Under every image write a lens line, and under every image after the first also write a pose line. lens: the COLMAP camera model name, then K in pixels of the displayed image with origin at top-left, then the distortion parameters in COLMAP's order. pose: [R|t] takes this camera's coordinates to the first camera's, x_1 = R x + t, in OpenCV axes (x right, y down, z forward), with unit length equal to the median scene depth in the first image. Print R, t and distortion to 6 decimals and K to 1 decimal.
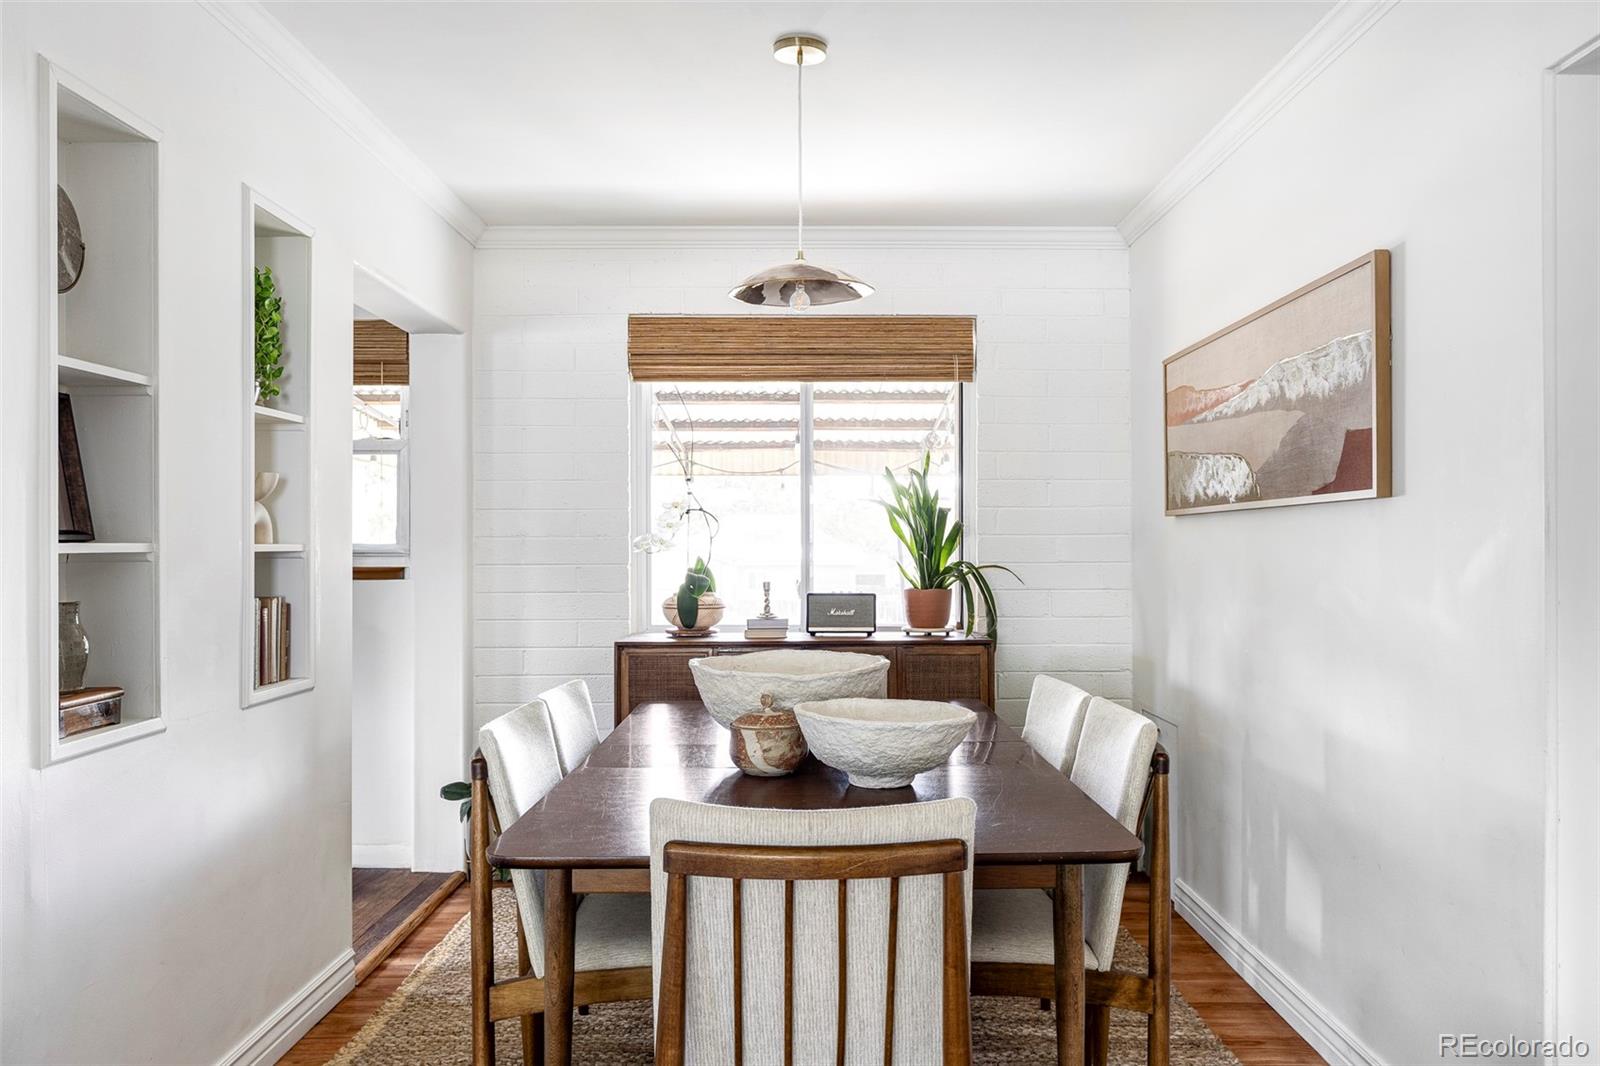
lens RADIAL K [[1165.9, 0, 795.5], [0, 1165.9, 531.3], [0, 0, 1]] dist [0.000927, -0.005901]
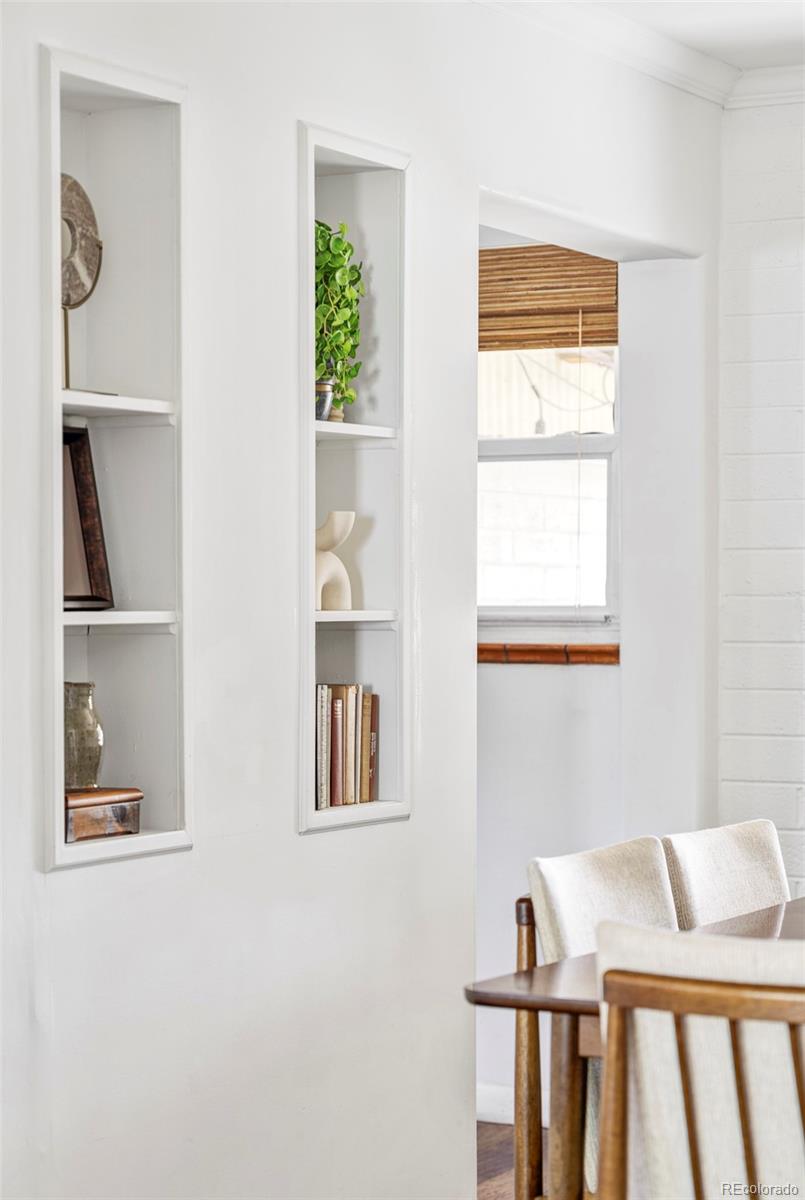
lens RADIAL K [[2503.7, 0, 403.1], [0, 2503.7, 600.5], [0, 0, 1]] dist [-0.037497, 0.000000]
pose [[0.879795, 0.000676, -0.475352, 0.324821], [0.005265, 0.999924, 0.011165, -0.012719], [0.475323, -0.012326, 0.879725, -0.350936]]
